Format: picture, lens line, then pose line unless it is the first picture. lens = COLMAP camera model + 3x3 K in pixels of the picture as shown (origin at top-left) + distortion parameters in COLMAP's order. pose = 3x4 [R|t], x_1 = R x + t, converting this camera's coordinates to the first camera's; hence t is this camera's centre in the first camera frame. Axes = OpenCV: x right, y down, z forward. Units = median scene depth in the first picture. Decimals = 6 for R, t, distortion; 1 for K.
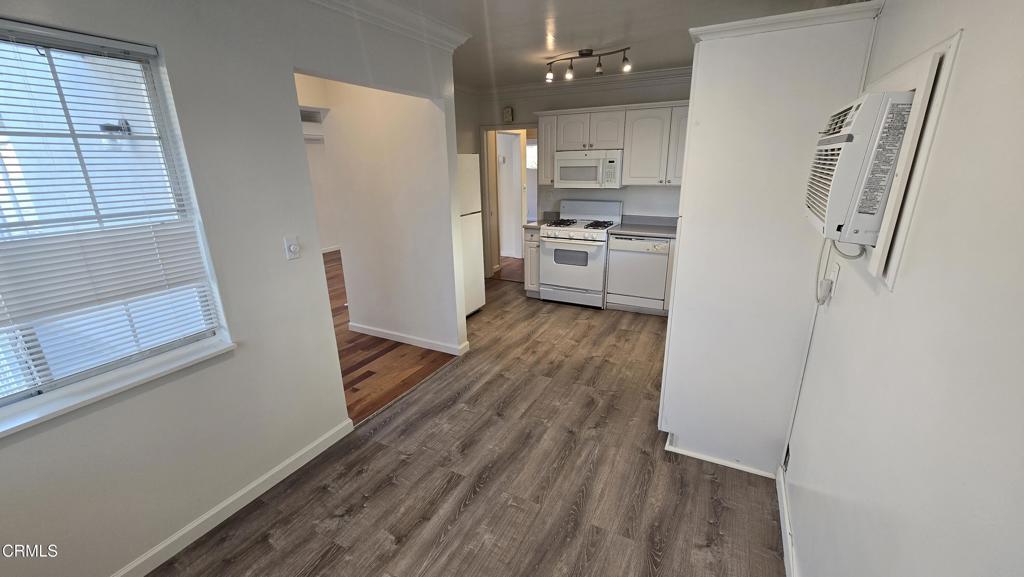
lens RADIAL K [[418.5, 0, 505.6], [0, 418.5, 293.8], [0, 0, 1]] dist [-0.000397, -0.000056]
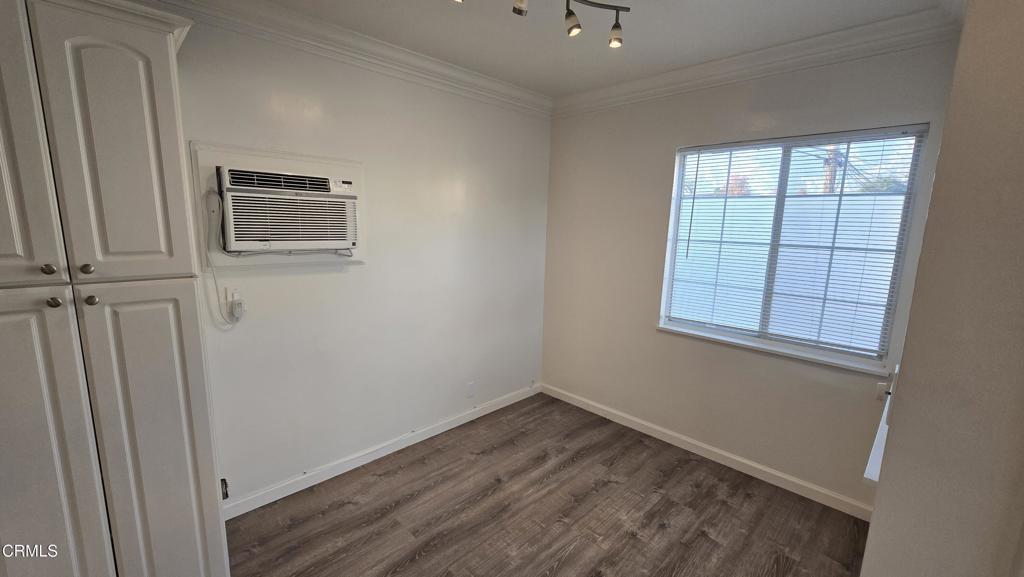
lens RADIAL K [[418.5, 0, 509.1], [0, 418.5, 292.8], [0, 0, 1]] dist [-0.000397, -0.000056]
pose [[-0.954845, -0.053100, 0.292320, -0.157972], [0.084078, 0.895386, 0.437282, -0.239825], [-0.284959, 0.442114, -0.850490, 0.829466]]
